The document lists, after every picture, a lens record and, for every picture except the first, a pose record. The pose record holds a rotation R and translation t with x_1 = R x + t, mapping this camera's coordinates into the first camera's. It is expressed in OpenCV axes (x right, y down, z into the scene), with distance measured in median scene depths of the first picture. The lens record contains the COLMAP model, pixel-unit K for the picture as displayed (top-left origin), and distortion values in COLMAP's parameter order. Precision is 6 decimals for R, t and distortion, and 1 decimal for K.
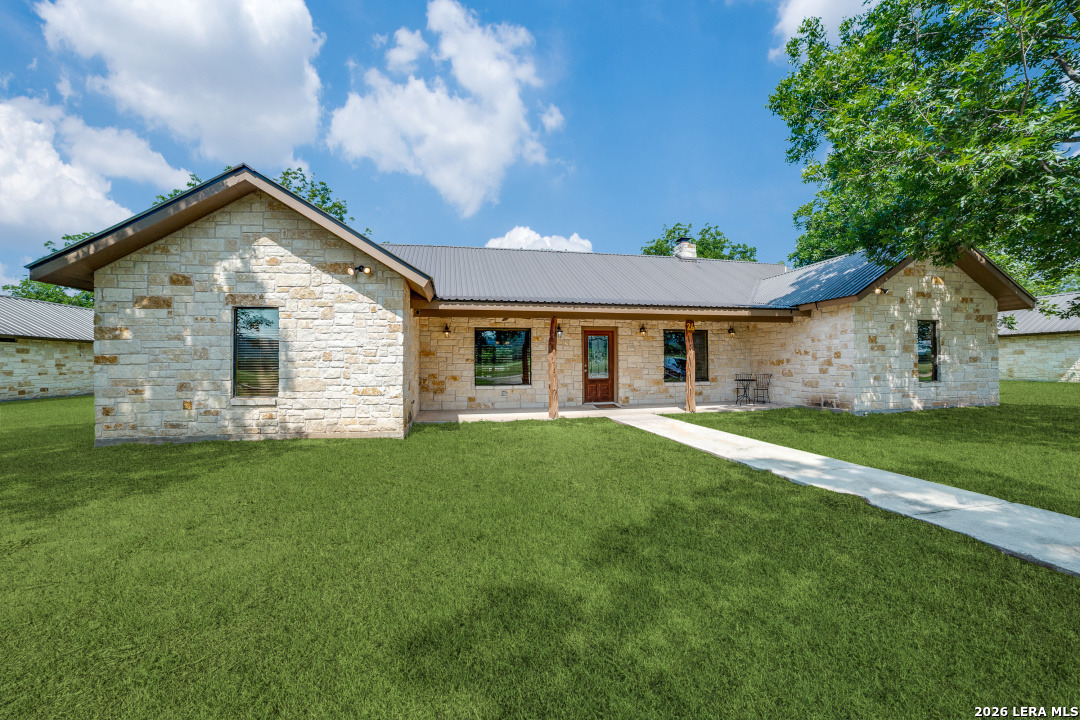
lens RADIAL K [[432.7, 0, 541.8], [0, 432.7, 359.2], [0, 0, 1]] dist [-0.105572, 0.036779]
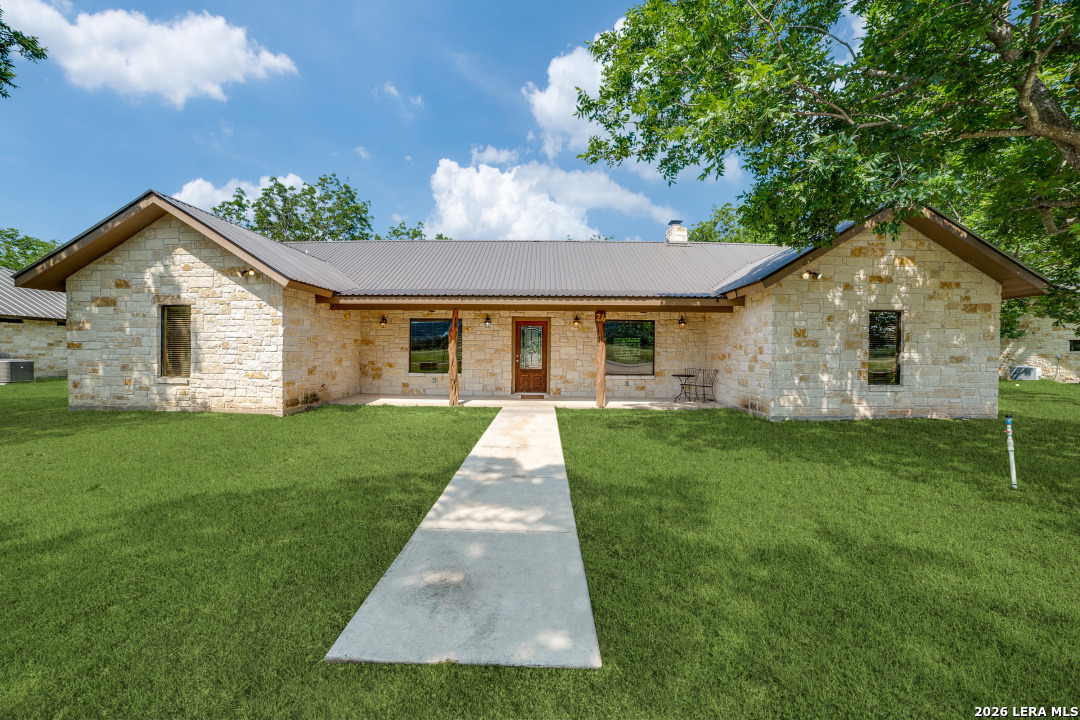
lens RADIAL K [[432.7, 0, 541.8], [0, 432.7, 359.2], [0, 0, 1]] dist [-0.105572, 0.036779]
pose [[0.974833, 0.022043, -0.221843, 0.470828], [-0.015398, 0.999381, 0.031639, -0.012932], [0.222403, -0.027427, 0.974569, 0.037172]]
